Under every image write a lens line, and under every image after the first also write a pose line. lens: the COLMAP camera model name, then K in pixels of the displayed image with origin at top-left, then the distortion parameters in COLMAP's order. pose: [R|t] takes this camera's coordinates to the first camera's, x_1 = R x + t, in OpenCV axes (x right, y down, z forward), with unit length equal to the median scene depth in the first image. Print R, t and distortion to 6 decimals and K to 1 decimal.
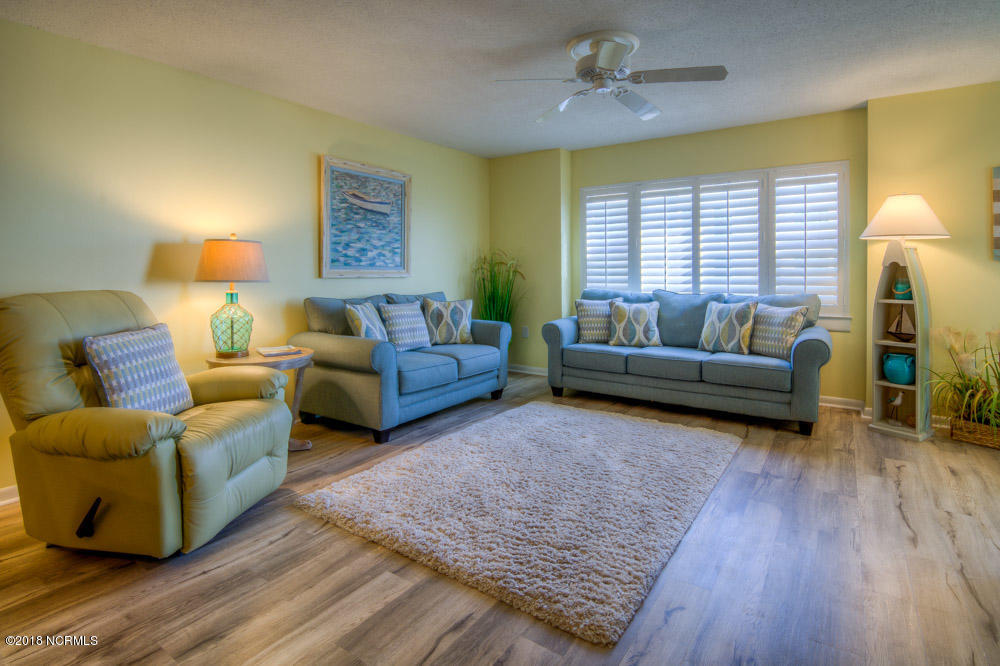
lens RADIAL K [[511.9, 0, 499.7], [0, 511.9, 275.5], [0, 0, 1]] dist [-0.004750, -0.001330]
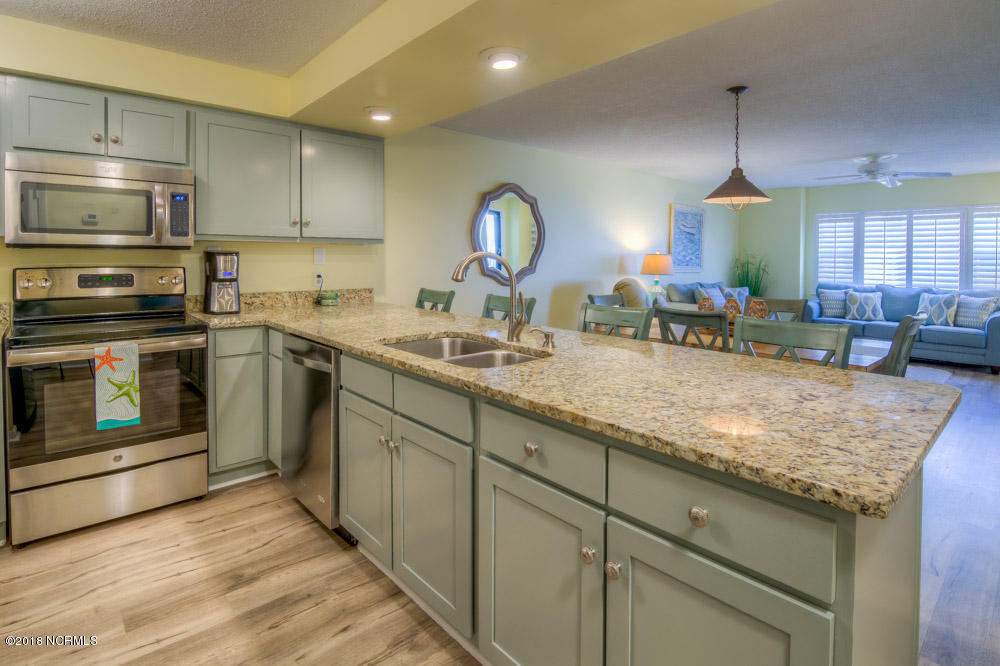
lens RADIAL K [[510.6, 0, 488.2], [0, 510.6, 260.8], [0, 0, 1]] dist [0.001146, -0.011407]
pose [[0.969983, 0.016873, -0.242588, -0.485651], [-0.017875, 0.999838, -0.001932, -0.018950], [0.242516, 0.006210, 0.970128, -0.794667]]
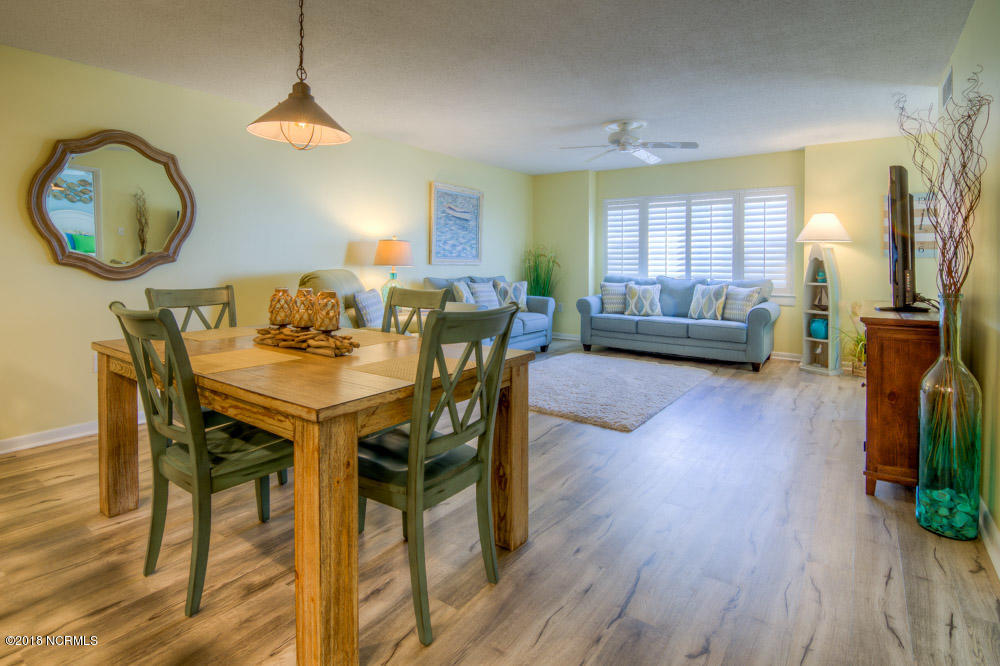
lens RADIAL K [[517.7, 0, 500.3], [0, 517.7, 262.5], [0, 0, 1]] dist [-0.000276, 0.000036]
pose [[0.999829, 0.010780, -0.014992, -0.110658], [-0.010873, 0.999922, -0.006137, 0.005593], [0.014925, 0.006299, 0.999869, -0.437674]]
